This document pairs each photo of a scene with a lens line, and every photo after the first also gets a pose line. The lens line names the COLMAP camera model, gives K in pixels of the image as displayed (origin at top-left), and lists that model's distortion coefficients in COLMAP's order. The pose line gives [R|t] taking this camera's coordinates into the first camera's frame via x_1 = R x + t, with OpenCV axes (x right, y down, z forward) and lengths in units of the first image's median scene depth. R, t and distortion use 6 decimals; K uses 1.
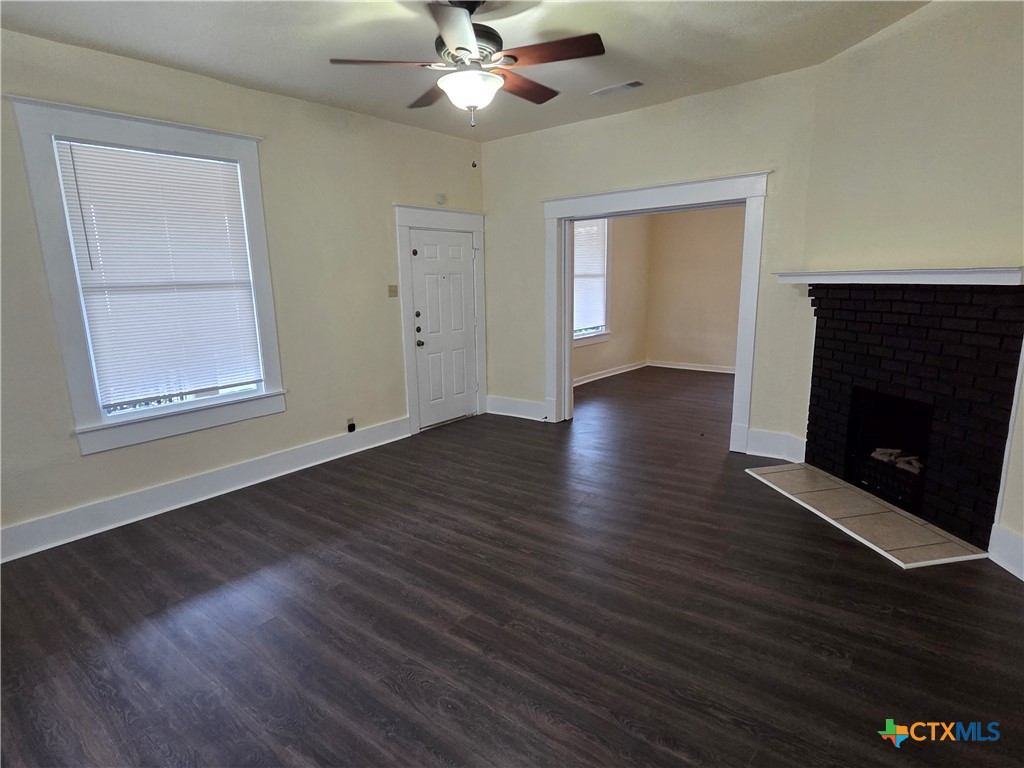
lens RADIAL K [[569.7, 0, 509.6], [0, 569.7, 391.9], [0, 0, 1]] dist [0.018059, -0.000341]
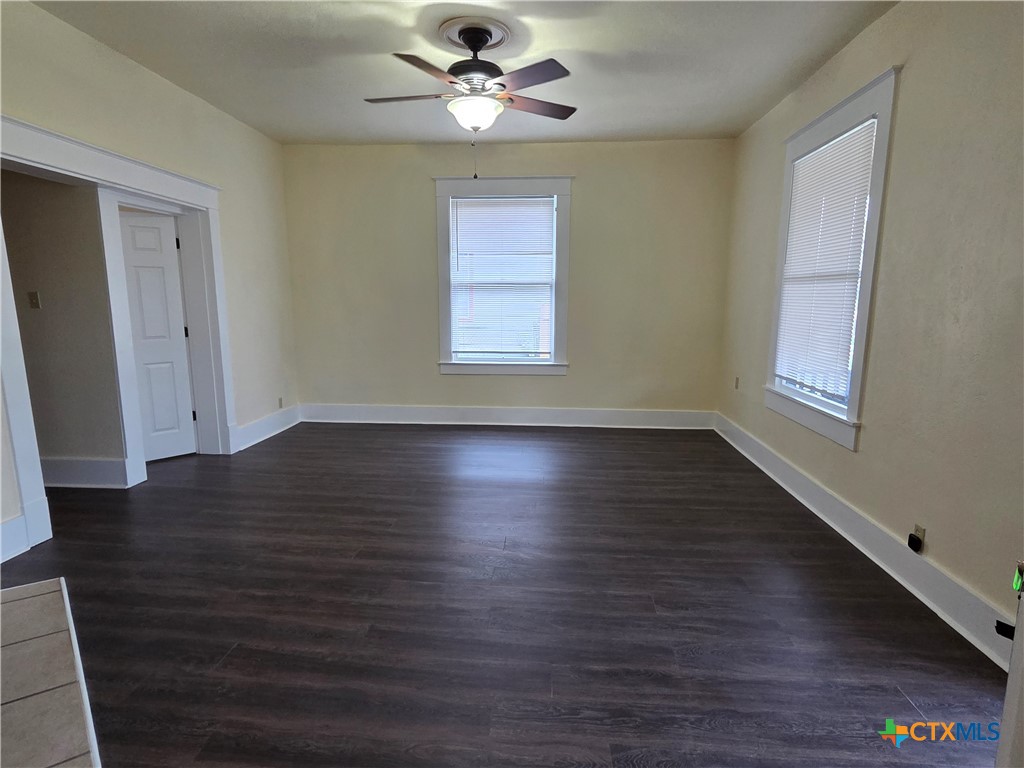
lens RADIAL K [[569.7, 0, 511.7], [0, 569.7, 382.4], [0, 0, 1]] dist [0.018059, -0.000341]
pose [[-0.822394, 0.109894, -0.558204, 0.458547], [-0.098782, 0.938681, 0.330333, -0.315498], [0.560277, 0.326804, -0.761110, 1.644971]]
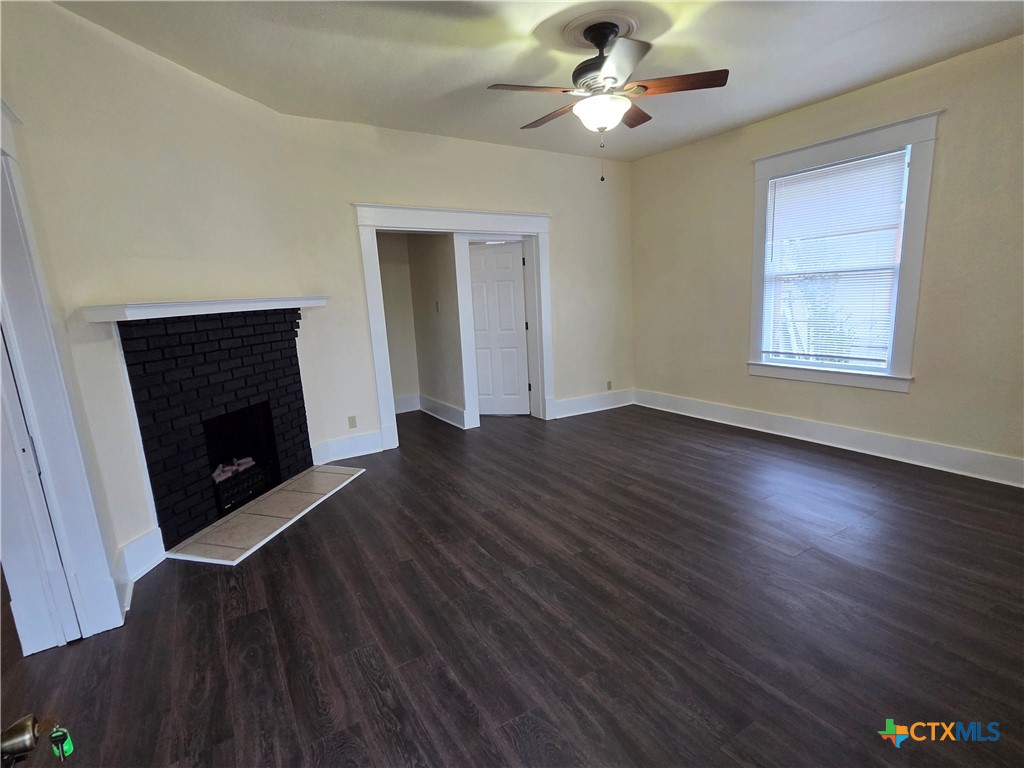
lens RADIAL K [[509.0, 0, 510.2], [0, 509.0, 390.5], [0, 0, 1]] dist [0.009882, -0.000939]
pose [[-0.940538, 0.004576, 0.339657, -0.183757], [0.135935, 0.921424, 0.364004, -0.321575], [-0.311302, 0.388531, -0.867257, 1.676433]]
